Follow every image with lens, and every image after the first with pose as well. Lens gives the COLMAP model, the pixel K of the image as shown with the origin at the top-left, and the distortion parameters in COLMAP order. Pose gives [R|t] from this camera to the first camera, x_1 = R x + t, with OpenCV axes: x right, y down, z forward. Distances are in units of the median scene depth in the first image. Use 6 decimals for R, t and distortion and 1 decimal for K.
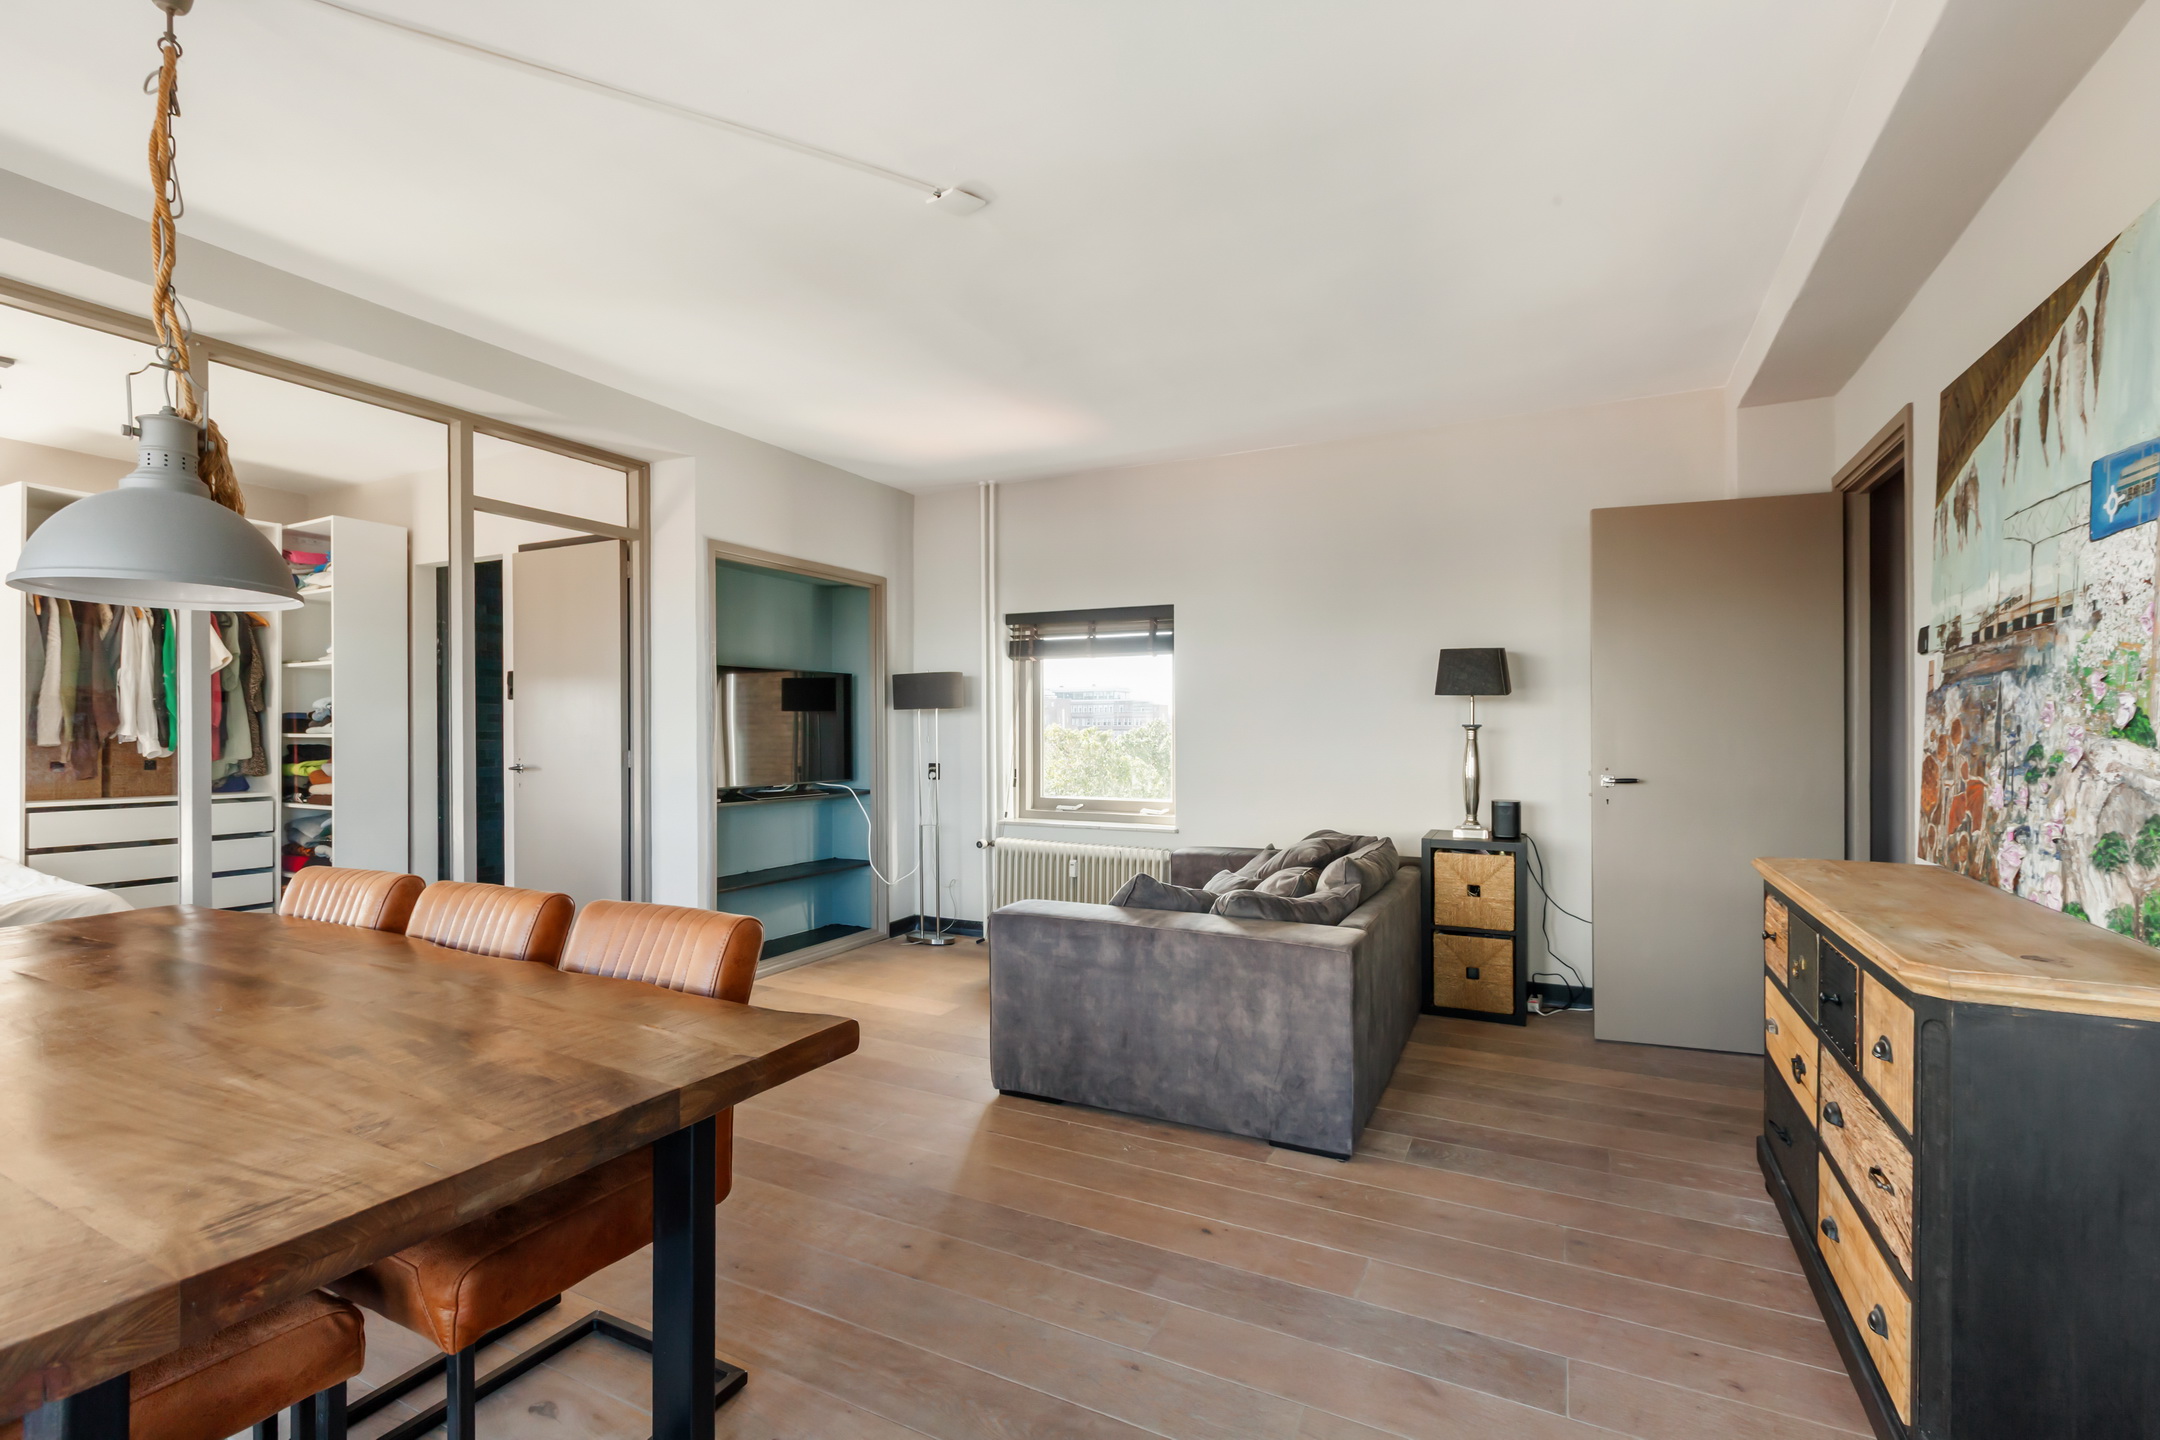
lens RADIAL K [[968.6, 0, 1079.2], [0, 968.6, 726.6], [0, 0, 1]] dist [-0.000334, 0.000277]
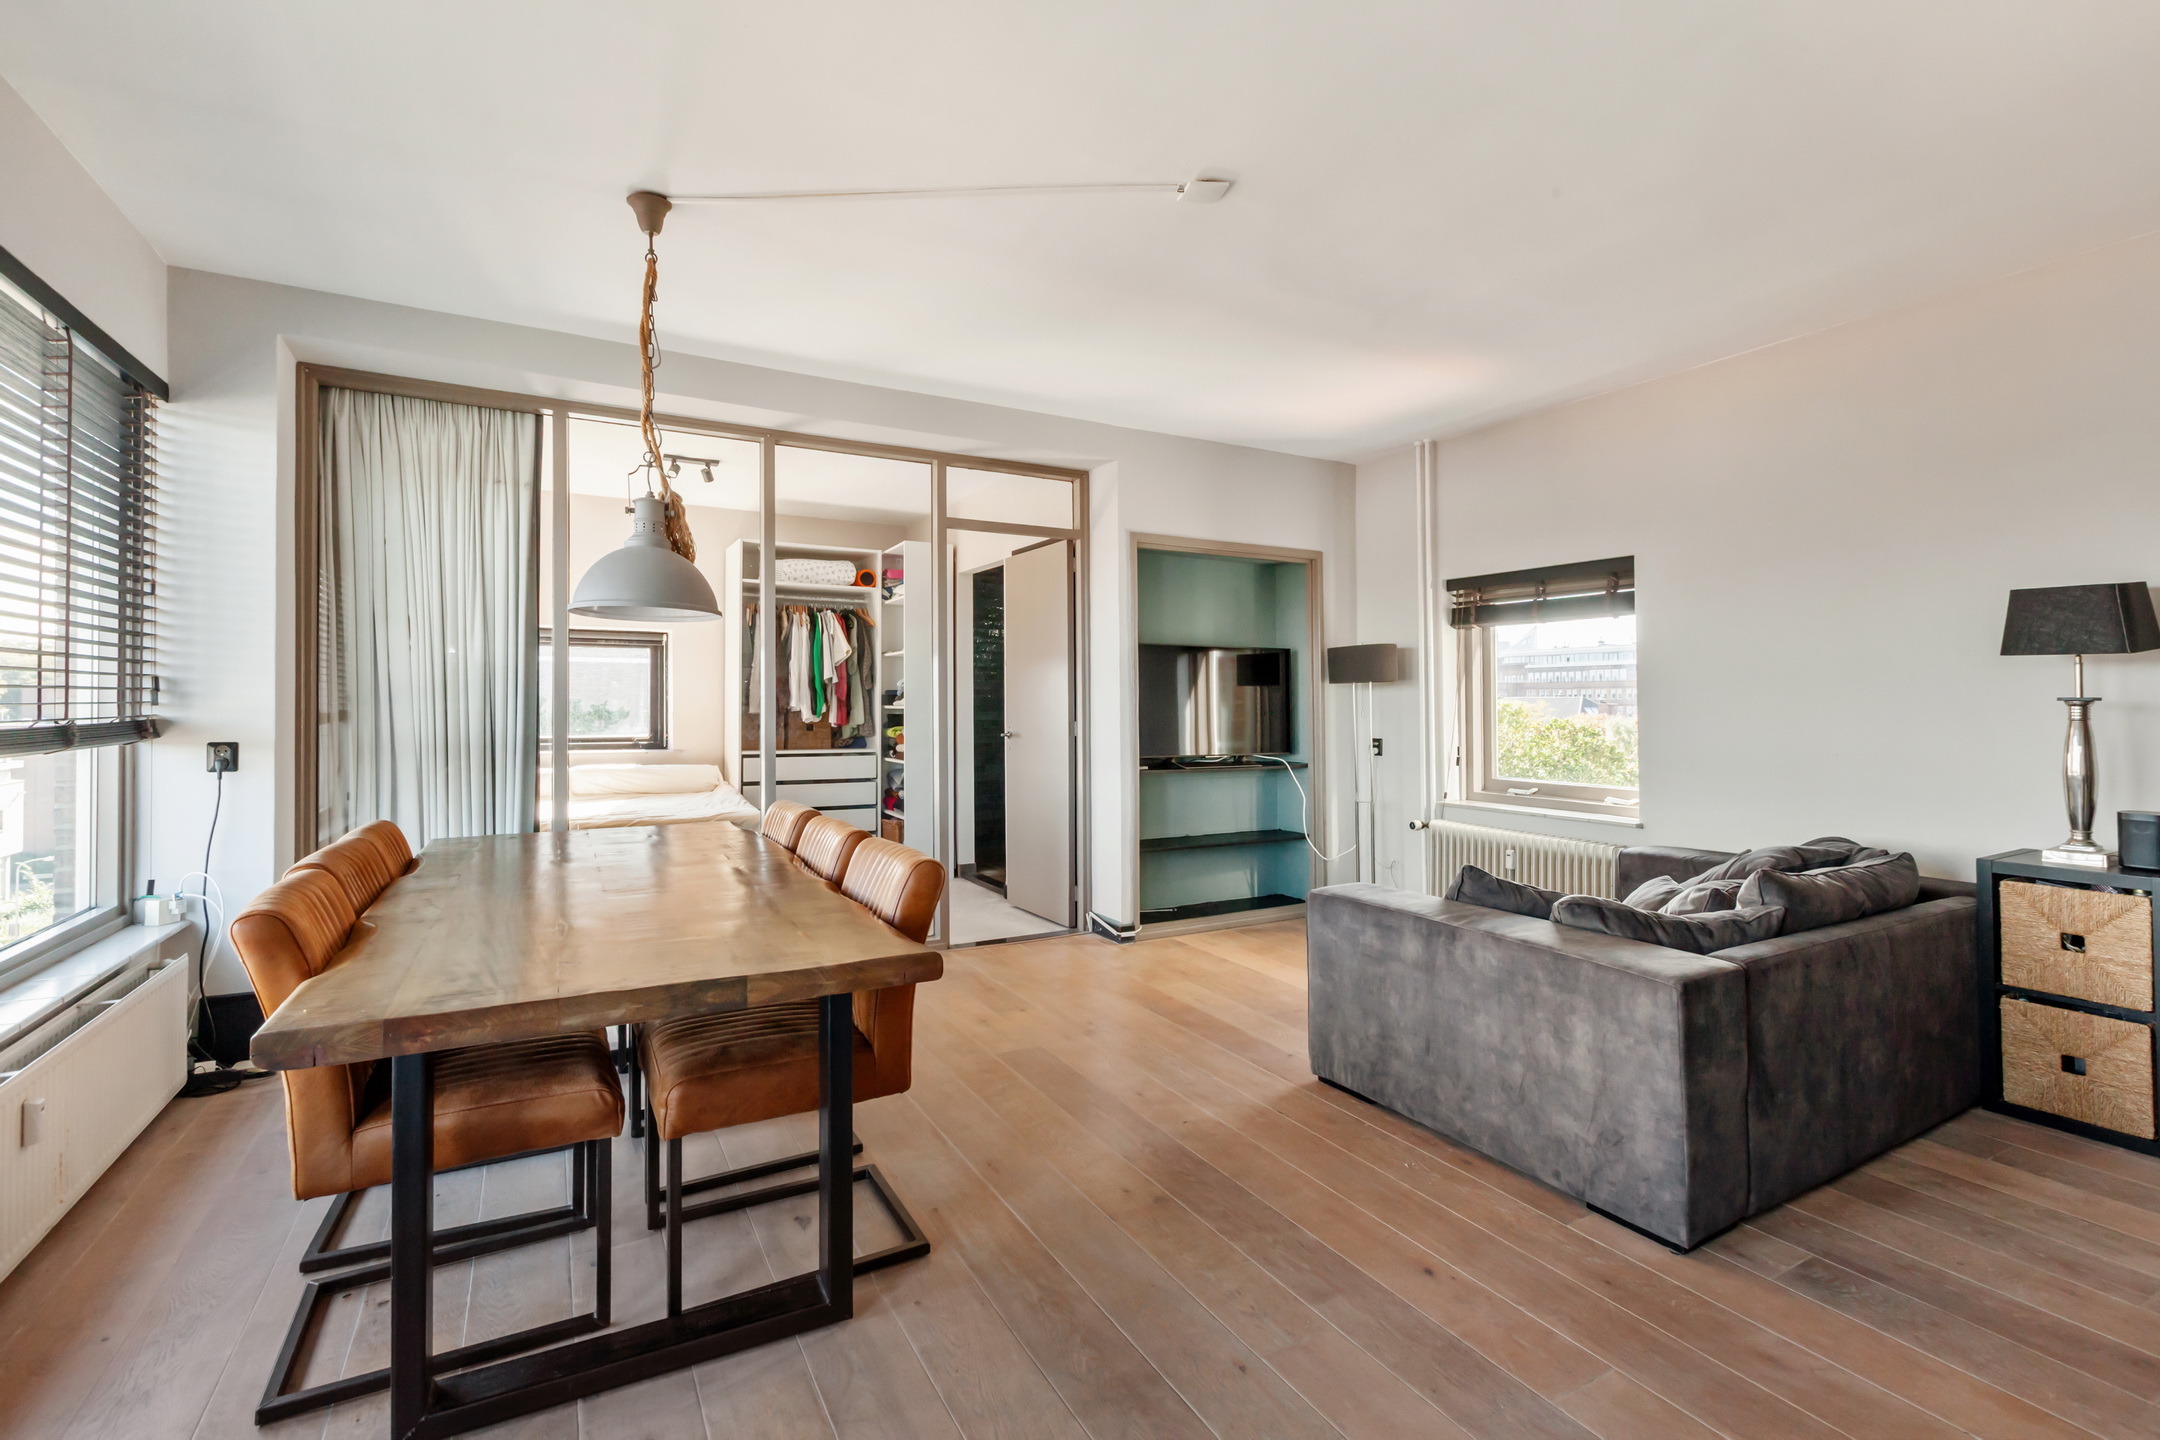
lens RADIAL K [[968.6, 0, 1083.9], [0, 968.6, 687.9], [0, 0, 1]] dist [-0.000334, 0.000277]
pose [[0.830444, -0.007156, -0.557056, 0.201185], [-0.000527, 0.999907, -0.013631, 0.000709], [0.557101, 0.011613, 0.830363, 0.047417]]
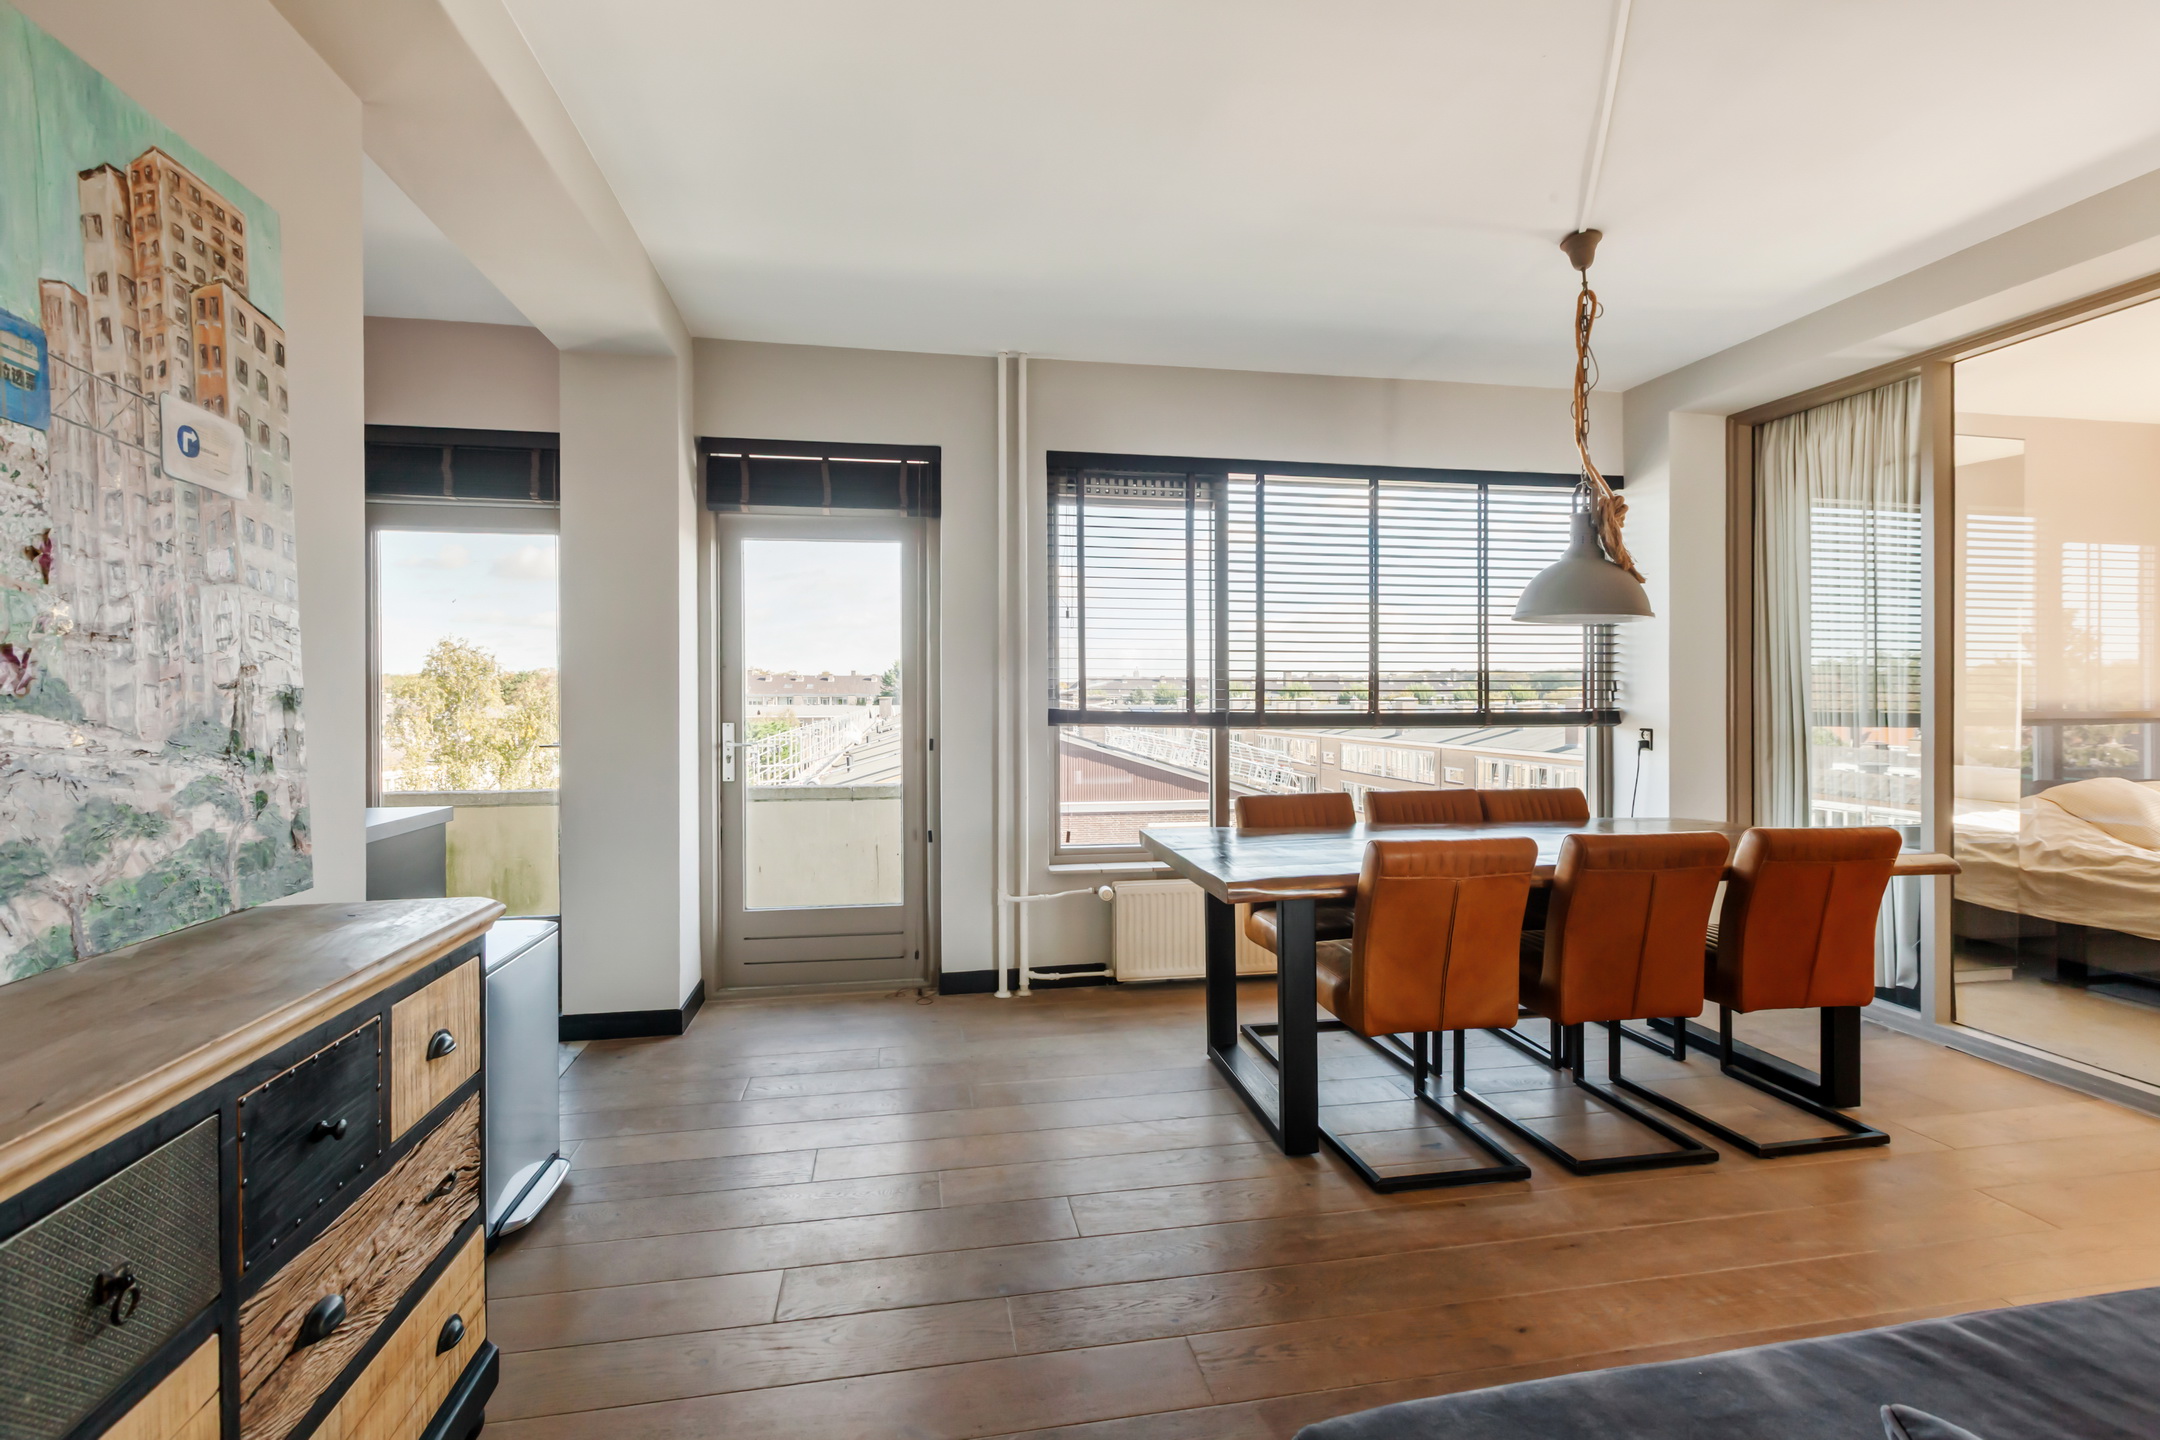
lens RADIAL K [[968.6, 0, 1070.7], [0, 968.6, 696.8], [0, 0, 1]] dist [-0.000334, 0.000277]
pose [[-0.796306, -0.001115, -0.604892, 0.329934], [0.001295, 0.999993, -0.003549, 0.002653], [0.604892, -0.003610, -0.796299, 0.760103]]
